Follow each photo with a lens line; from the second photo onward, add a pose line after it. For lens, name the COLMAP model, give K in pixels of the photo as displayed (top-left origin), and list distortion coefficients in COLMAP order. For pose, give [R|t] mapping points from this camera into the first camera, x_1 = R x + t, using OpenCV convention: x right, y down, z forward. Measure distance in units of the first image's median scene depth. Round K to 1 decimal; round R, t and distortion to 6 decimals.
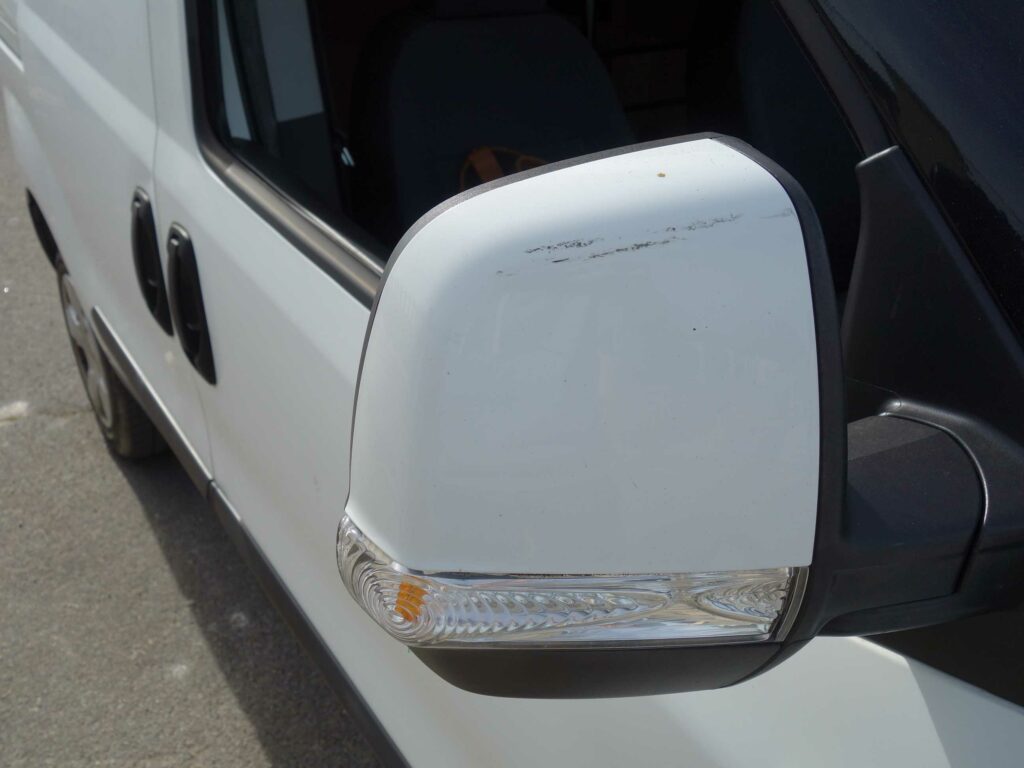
lens RADIAL K [[907.2, 0, 513.5], [0, 907.2, 388.1], [0, 0, 1]] dist [0.001099, -0.008701]
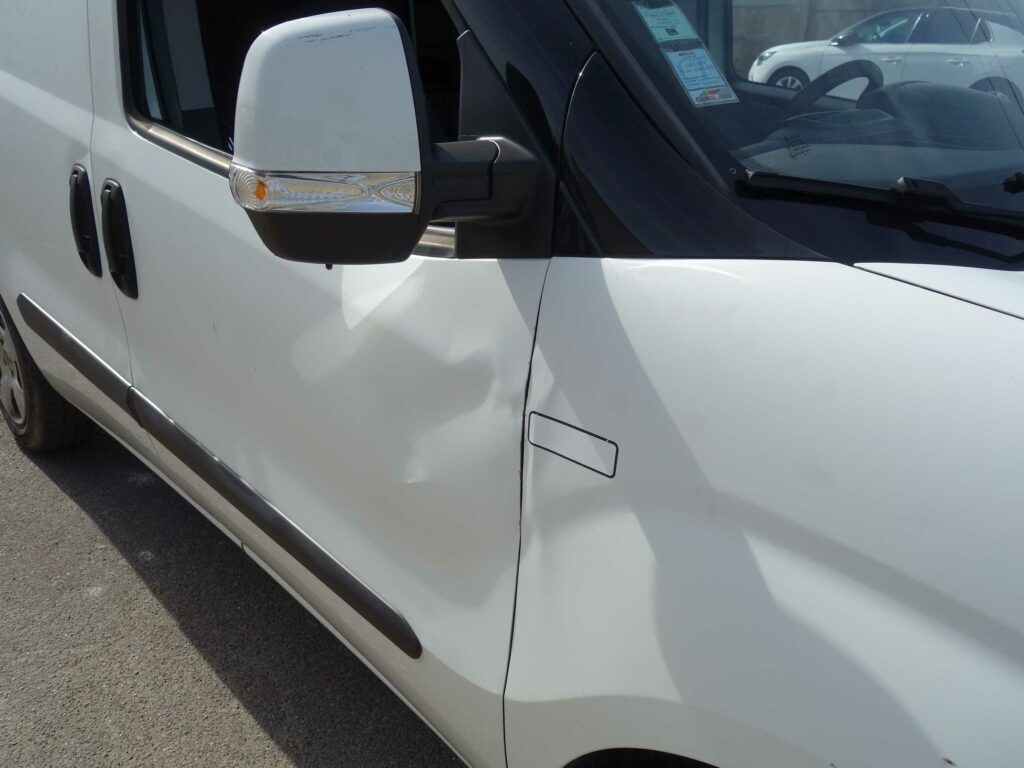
lens RADIAL K [[909.6, 0, 517.9], [0, 909.6, 389.7], [0, 0, 1]] dist [0.007250, -0.014282]
pose [[0.992029, -0.038863, 0.119870, 0.050489], [0.051041, 0.993652, -0.100256, 0.202445], [-0.115213, 0.105575, 0.987715, -0.280836]]
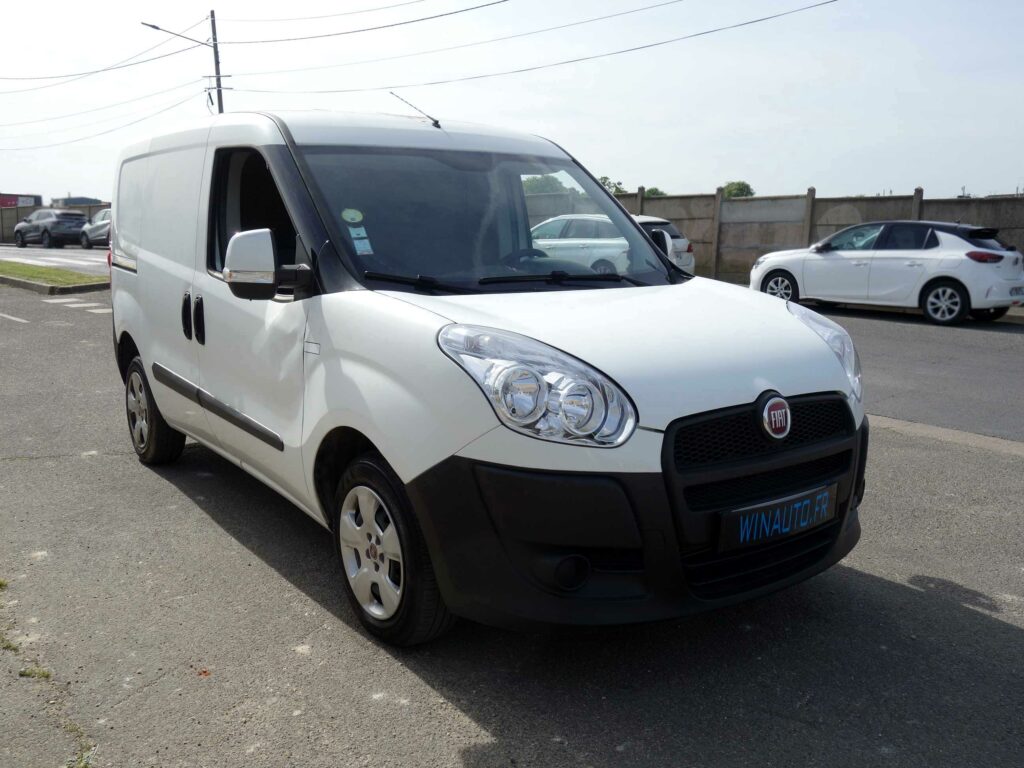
lens RADIAL K [[907.2, 0, 513.5], [0, 907.2, 388.1], [0, 0, 1]] dist [0.001099, -0.008701]
pose [[0.999795, -0.001532, 0.020172, 0.476927], [0.007843, 0.948498, -0.316687, 0.790769], [-0.018648, 0.316781, 0.948315, -1.373068]]
